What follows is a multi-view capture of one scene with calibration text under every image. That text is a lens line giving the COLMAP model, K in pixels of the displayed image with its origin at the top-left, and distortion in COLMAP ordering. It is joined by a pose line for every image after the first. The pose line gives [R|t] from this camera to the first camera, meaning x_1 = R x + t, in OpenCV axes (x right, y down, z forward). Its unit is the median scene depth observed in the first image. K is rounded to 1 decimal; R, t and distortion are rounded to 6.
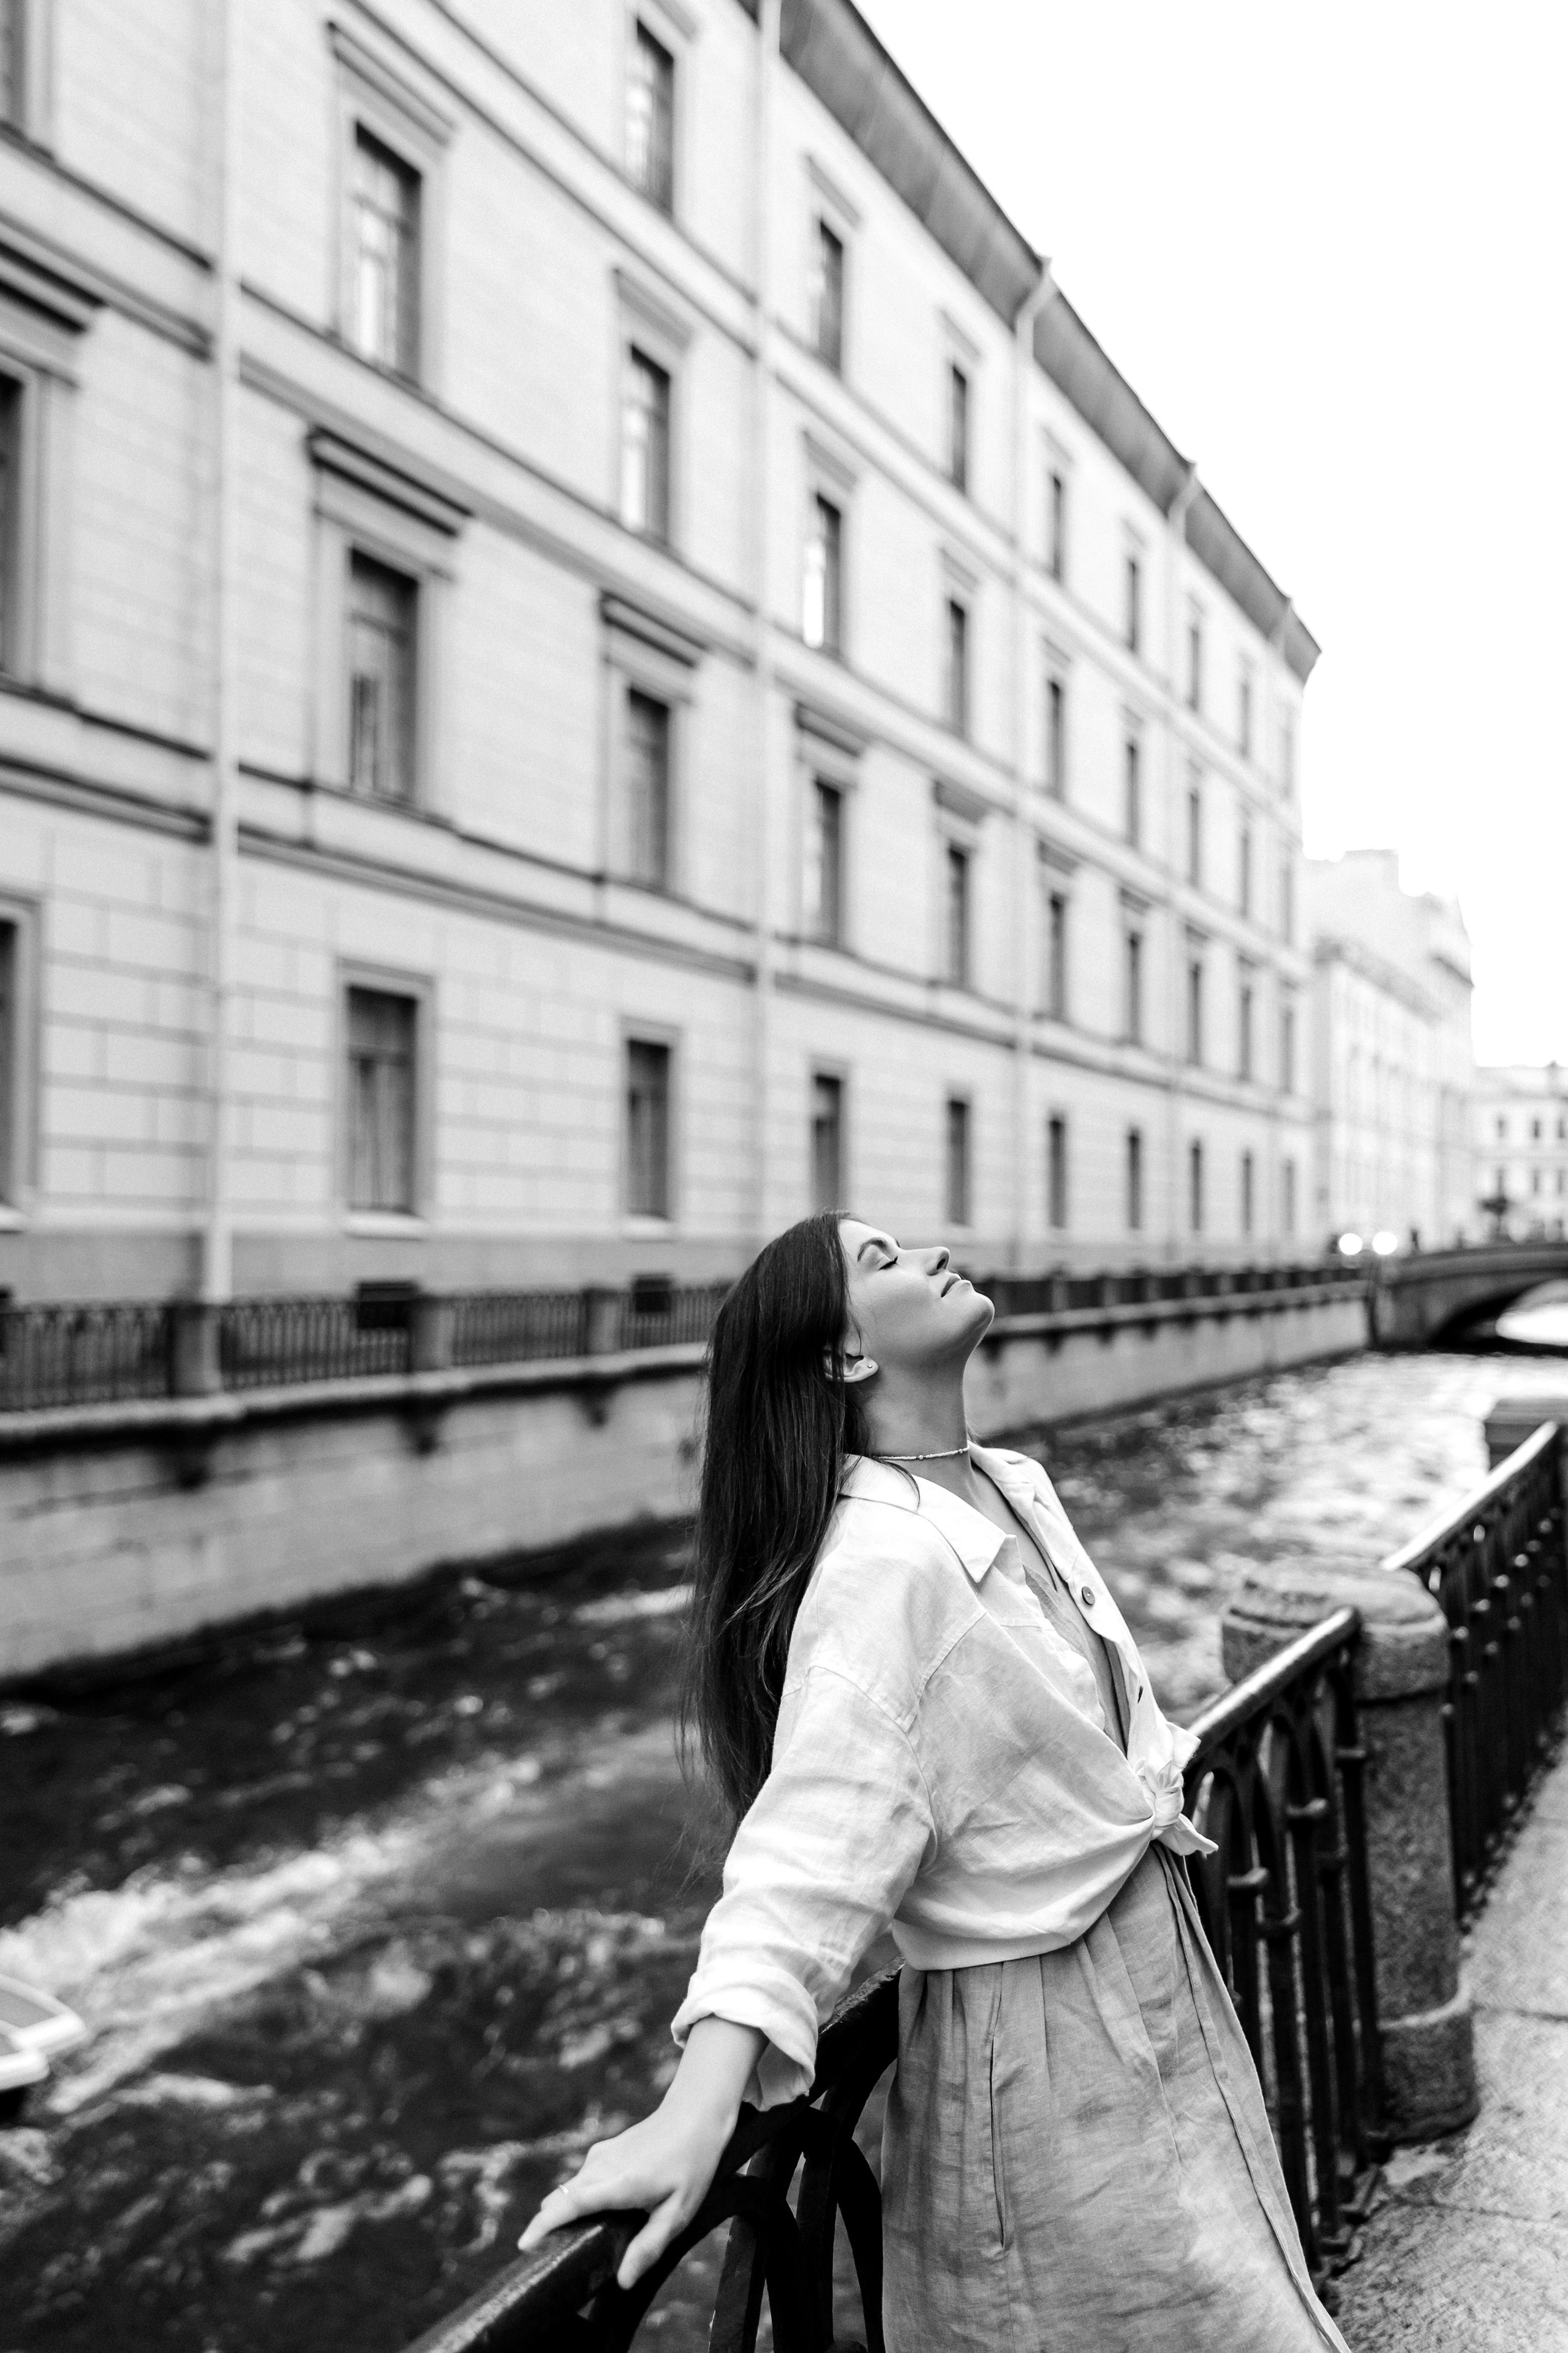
lens RADIAL K [[2015.5, 0, 755.8], [0, 2015.5, 1196.8], [0, 0, 1]] dist [-0.004799, 0.007764]
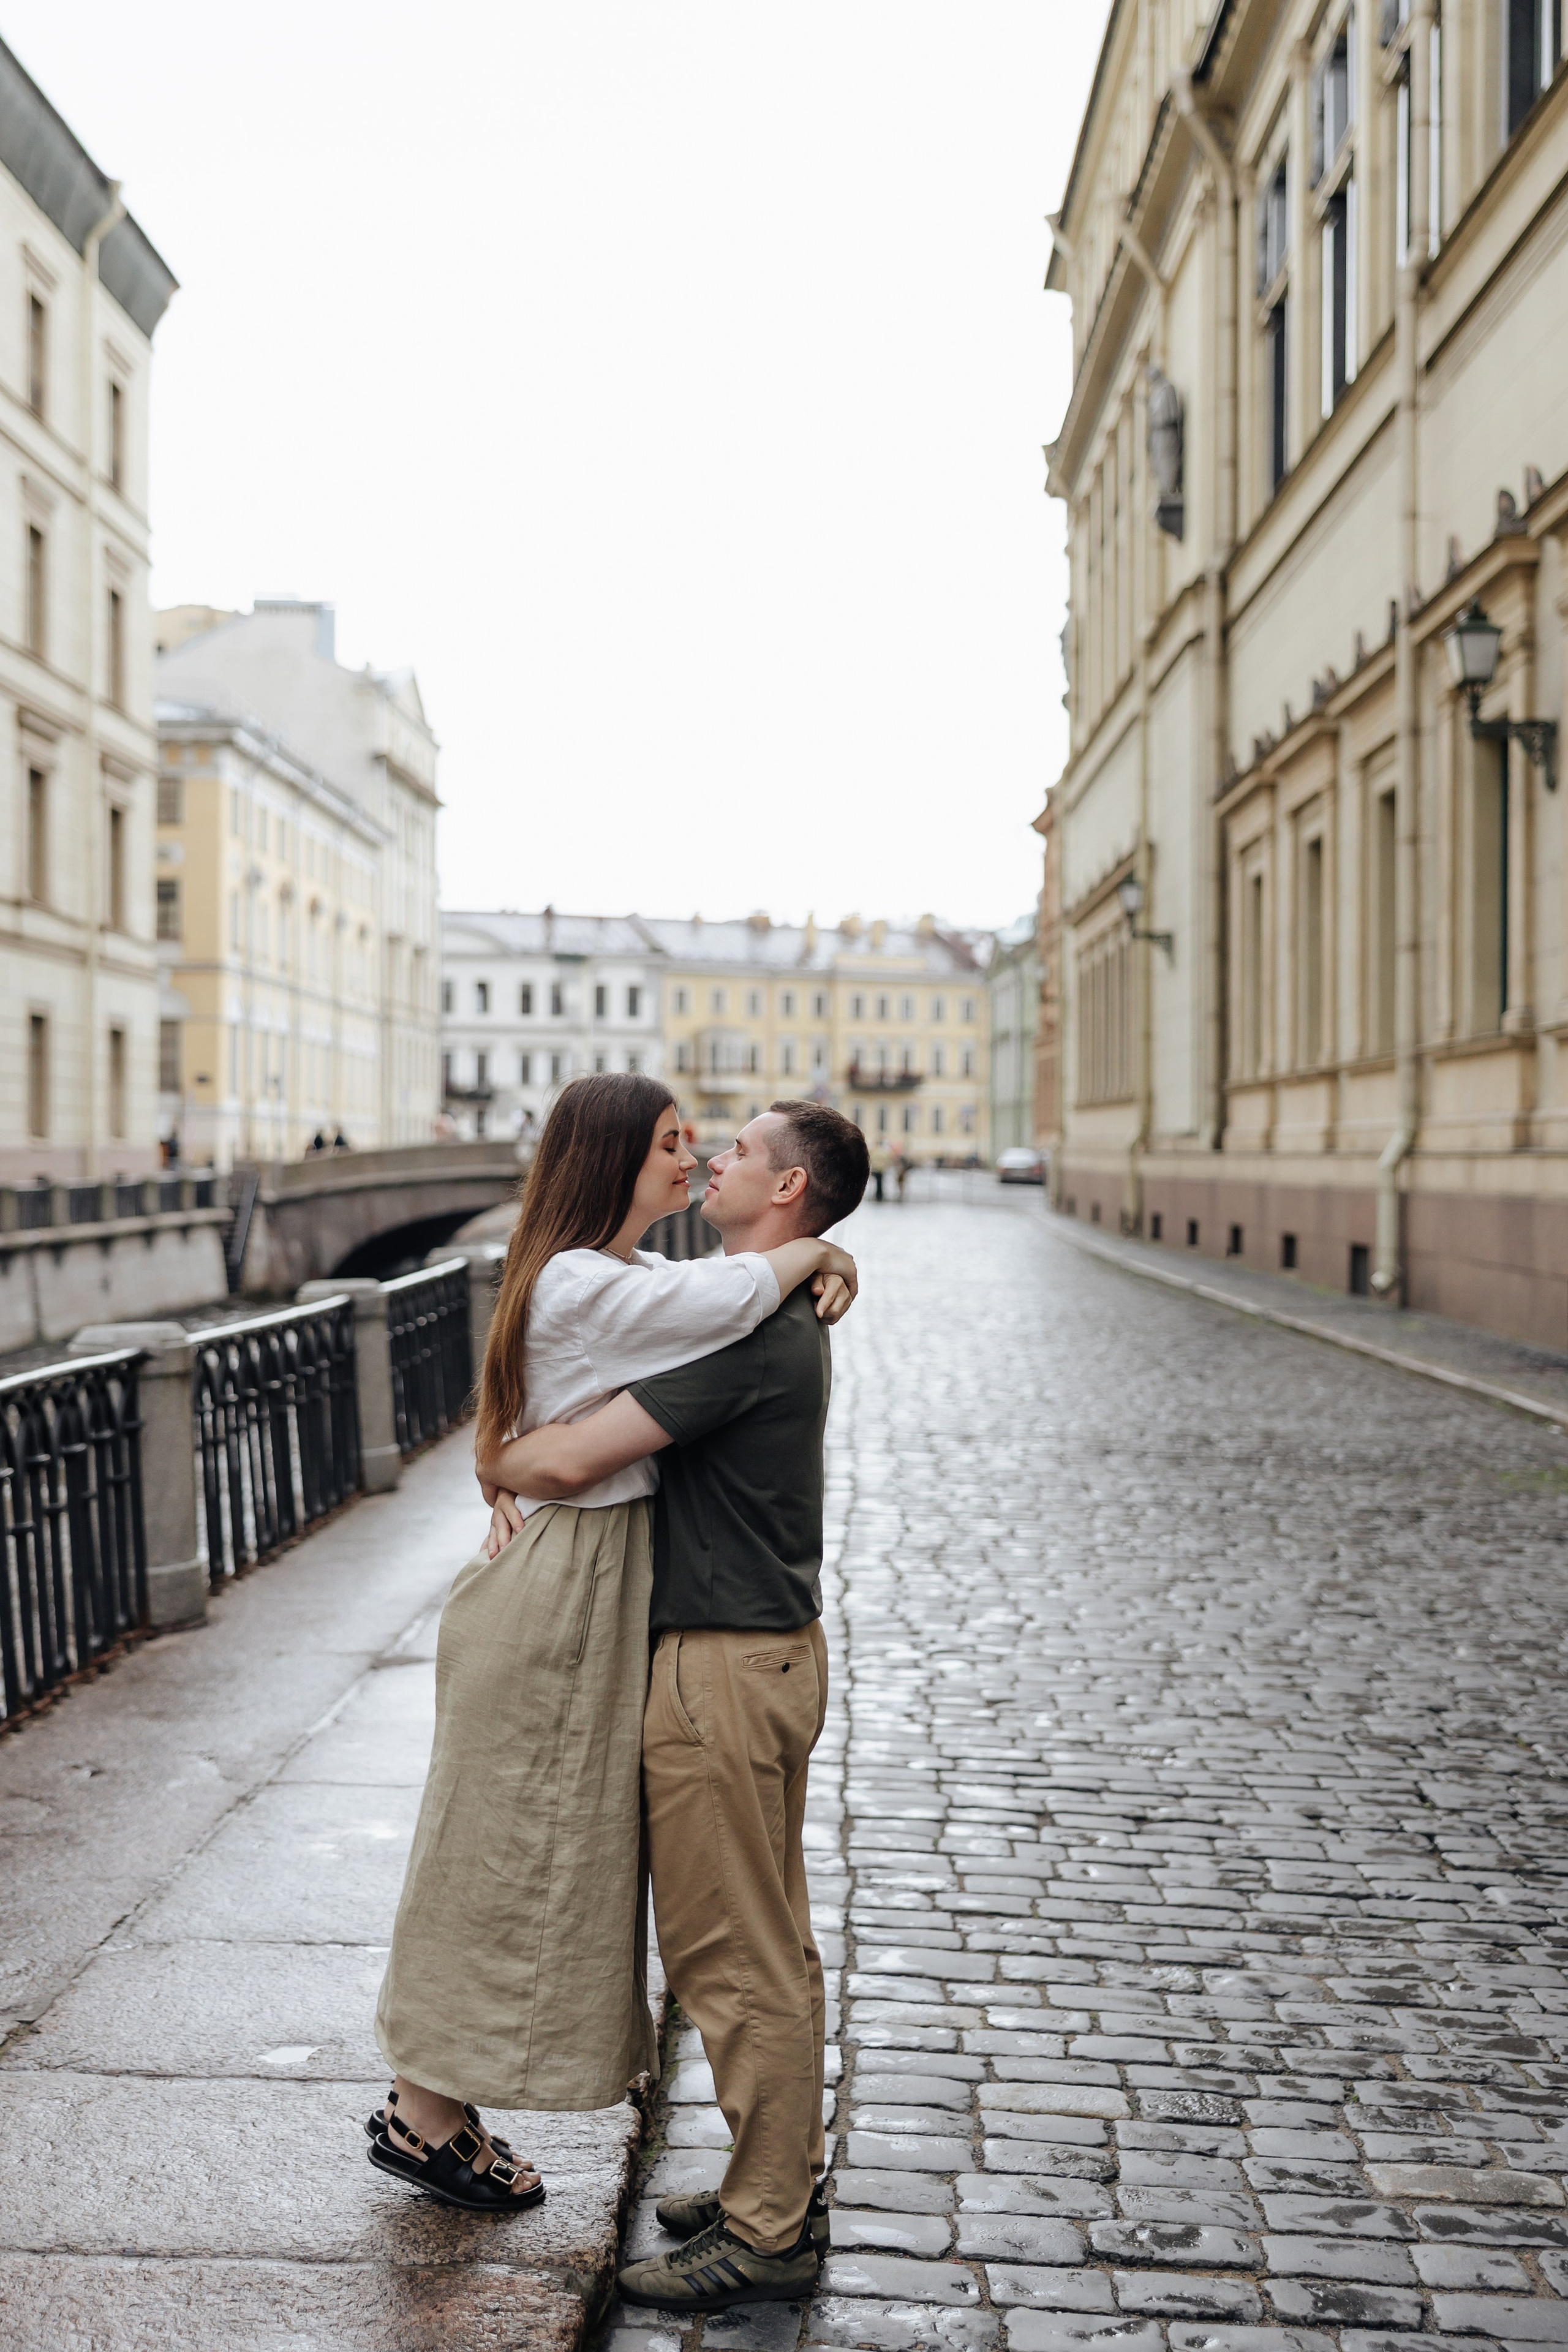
lens RADIAL K [[2656.6, 0, 716.0], [0, 2656.6, 1178.8], [0, 0, 1]] dist [-0.000299, 0.016899]
pose [[0.911908, -0.009664, 0.410281, 0.111554], [-0.004453, 0.999431, 0.033440, 0.002703], [-0.410370, -0.032322, 0.911346, 0.137554]]
